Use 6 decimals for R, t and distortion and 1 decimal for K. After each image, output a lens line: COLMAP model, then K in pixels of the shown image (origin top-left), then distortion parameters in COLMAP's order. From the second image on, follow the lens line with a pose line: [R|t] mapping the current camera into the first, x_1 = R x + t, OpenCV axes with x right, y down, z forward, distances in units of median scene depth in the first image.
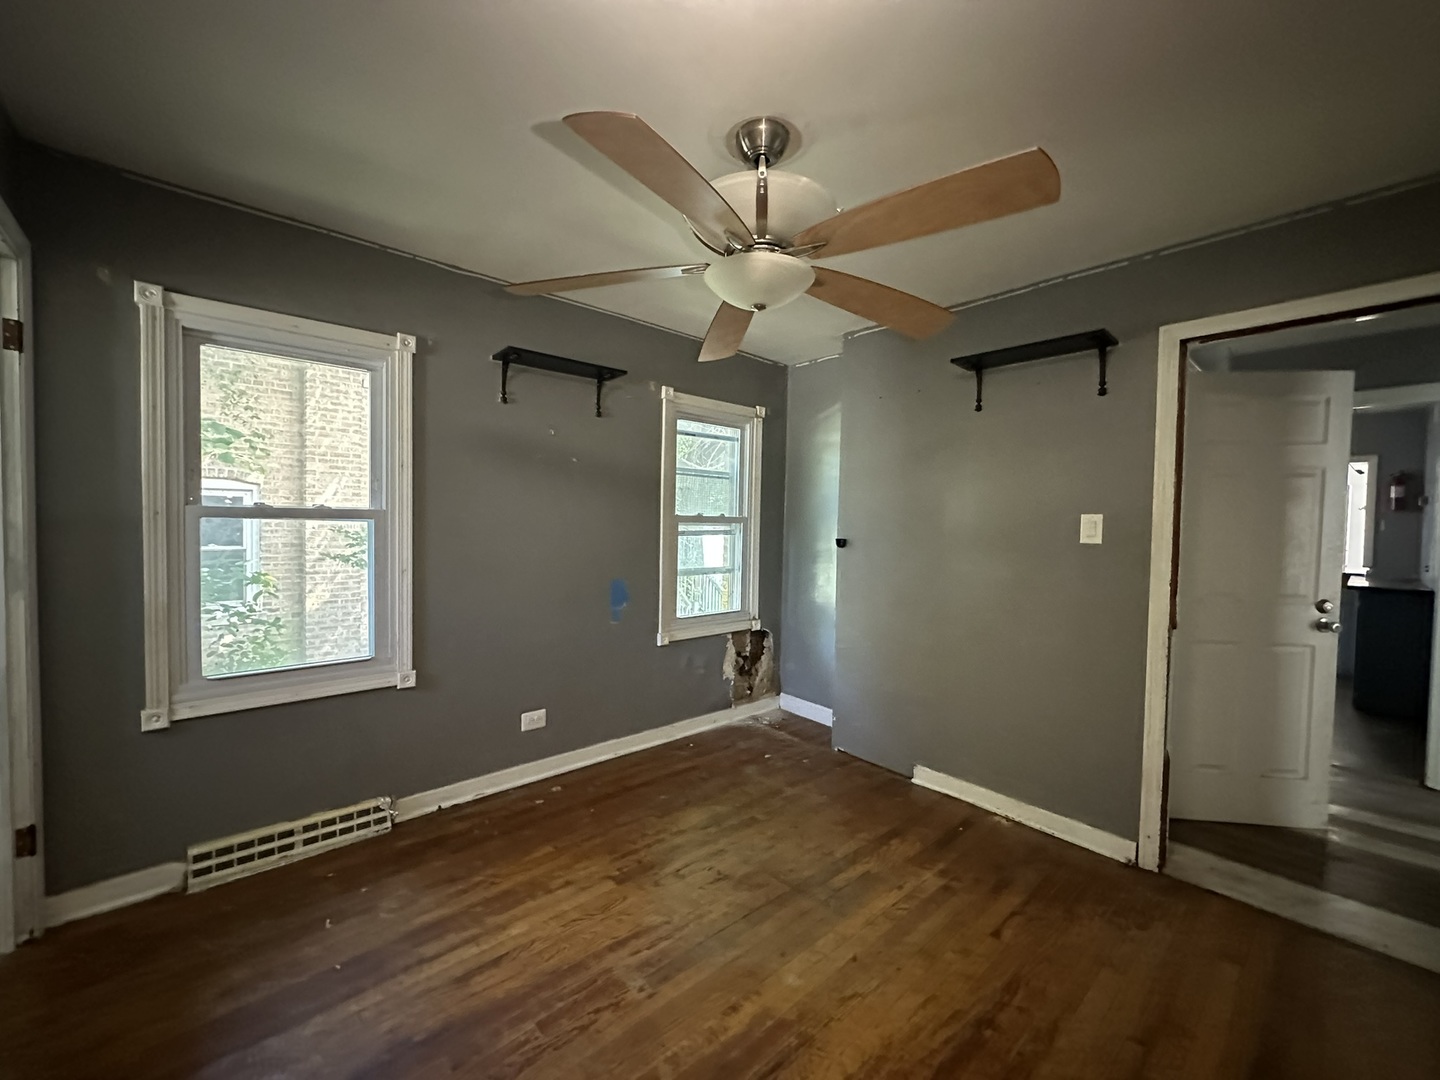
lens RADIAL K [[577.3, 0, 720.0], [0, 577.3, 540.0], [0, 0, 1]] dist [-0.001391, 0.000204]
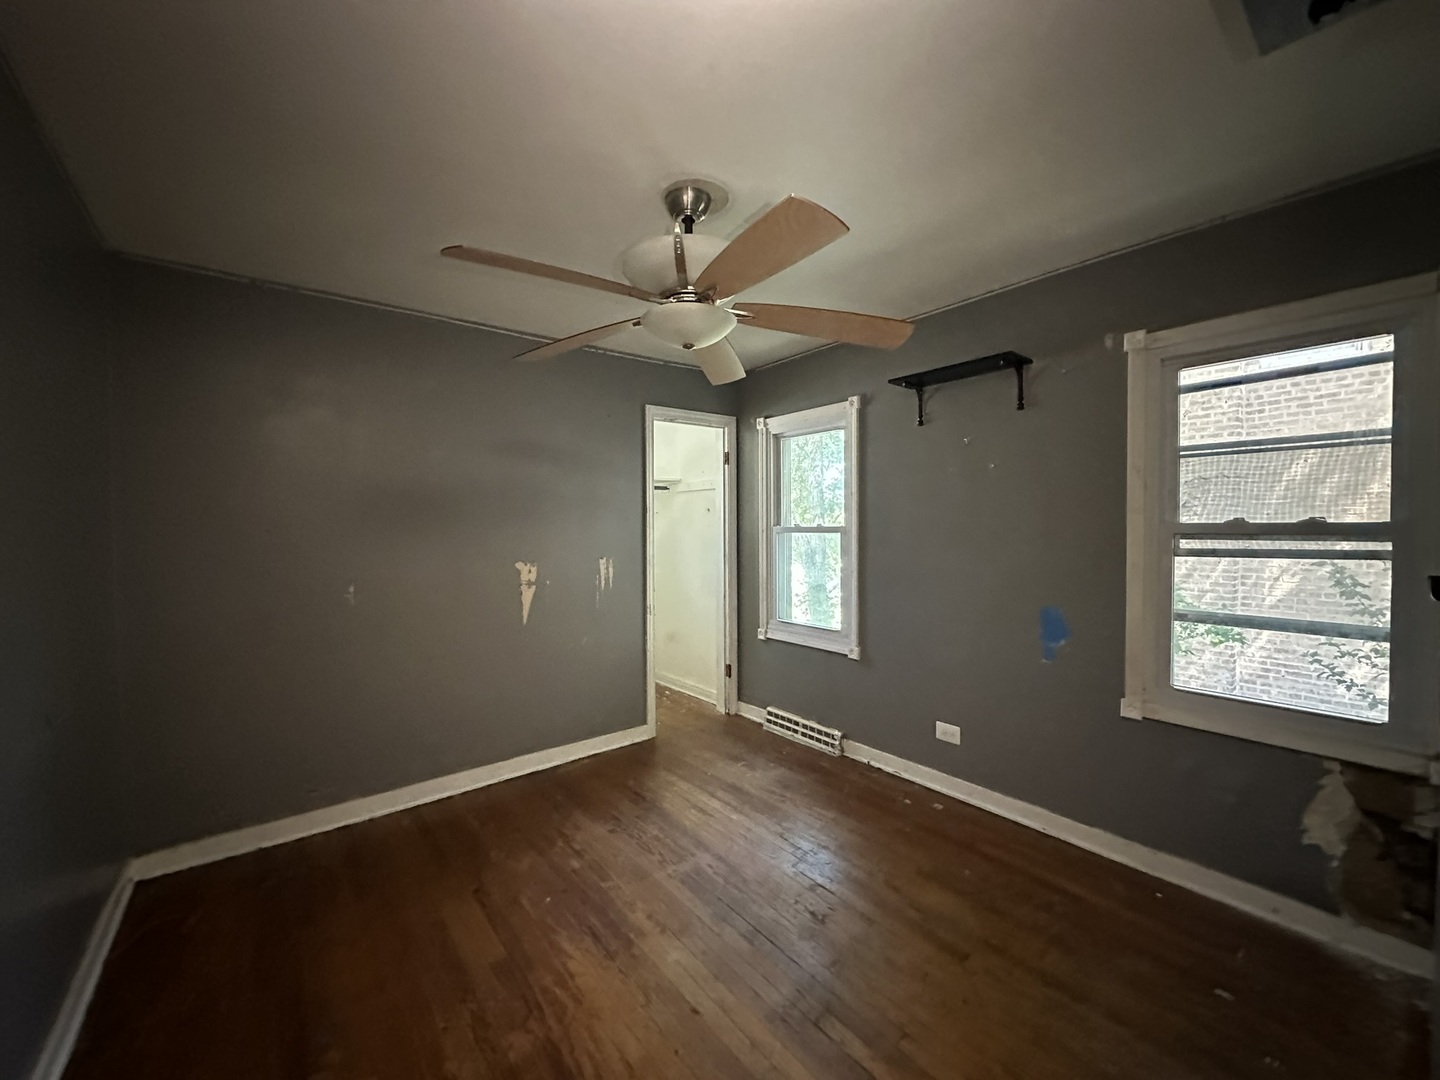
lens RADIAL K [[577.3, 0, 720.0], [0, 577.3, 540.0], [0, 0, 1]] dist [-0.001391, 0.000204]
pose [[-0.058718, 0.004303, -0.998265, 0.889610], [-0.031800, 0.999475, 0.006178, -0.019478], [0.997768, 0.032107, -0.058550, 0.836442]]
